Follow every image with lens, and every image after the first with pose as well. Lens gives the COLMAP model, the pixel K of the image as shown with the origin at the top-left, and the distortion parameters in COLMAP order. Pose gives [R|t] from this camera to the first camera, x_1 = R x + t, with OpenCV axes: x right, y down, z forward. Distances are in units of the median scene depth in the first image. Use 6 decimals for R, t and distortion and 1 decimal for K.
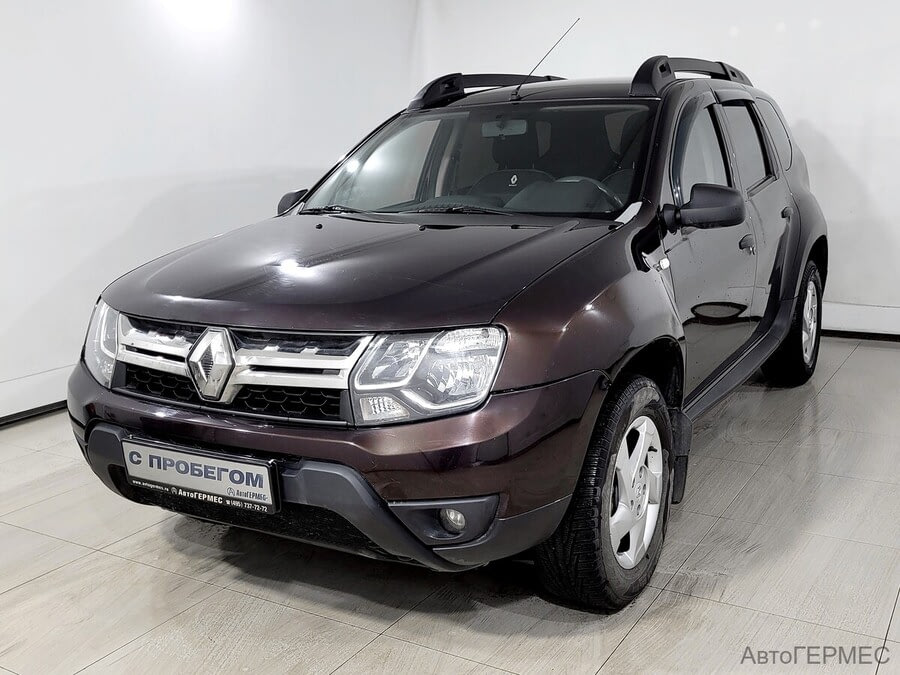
lens RADIAL K [[869.0, 0, 449.0], [0, 869.0, 342.4], [0, 0, 1]] dist [0.051890, 0.000000]
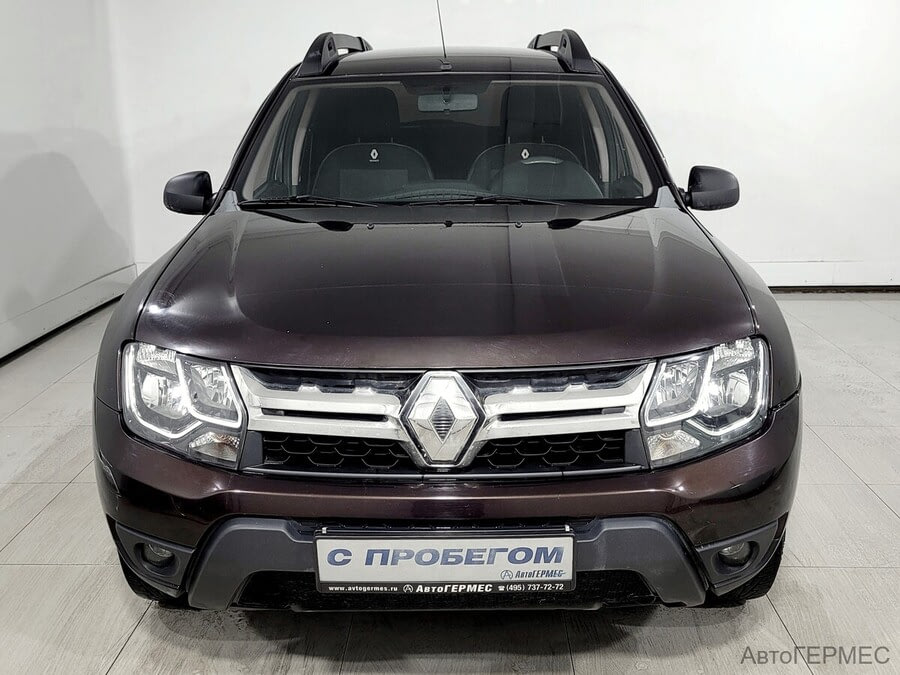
lens RADIAL K [[869.0, 0, 546.0], [0, 869.0, 356.7], [0, 0, 1]] dist [0.051890, 0.000000]
pose [[0.880029, -0.110781, 0.461819, -0.552887], [0.084540, 0.993425, 0.077205, -0.084693], [-0.467335, -0.028900, 0.883608, 0.275594]]
